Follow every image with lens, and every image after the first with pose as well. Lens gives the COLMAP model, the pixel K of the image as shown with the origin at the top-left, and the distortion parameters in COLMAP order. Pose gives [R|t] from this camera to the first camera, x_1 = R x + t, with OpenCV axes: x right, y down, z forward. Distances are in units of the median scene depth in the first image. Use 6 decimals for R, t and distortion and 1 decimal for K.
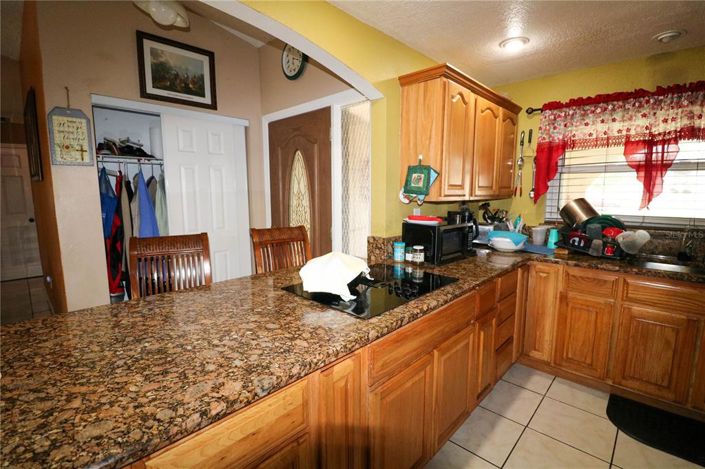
lens RADIAL K [[330.5, 0, 352.3], [0, 330.5, 235.4], [0, 0, 1]] dist [-0.012679, -0.003545]
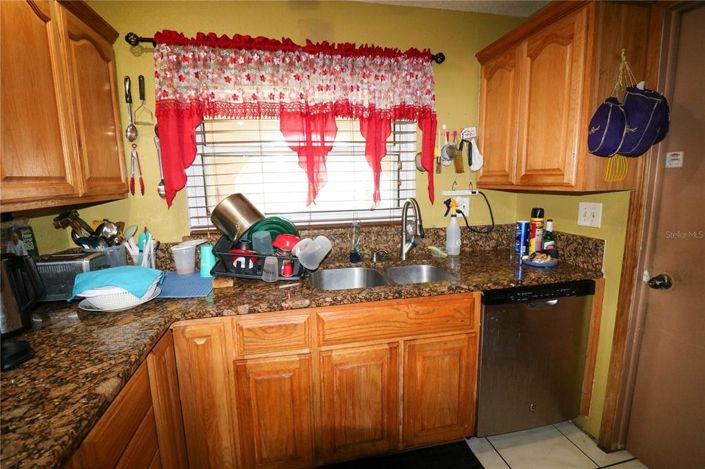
lens RADIAL K [[330.5, 0, 353.7], [0, 330.5, 233.9], [0, 0, 1]] dist [-0.012679, -0.003545]
pose [[0.566742, -0.142521, 0.811475, 0.289710], [0.125997, 0.988332, 0.085585, -0.062453], [-0.814204, 0.053739, 0.578086, 0.443852]]
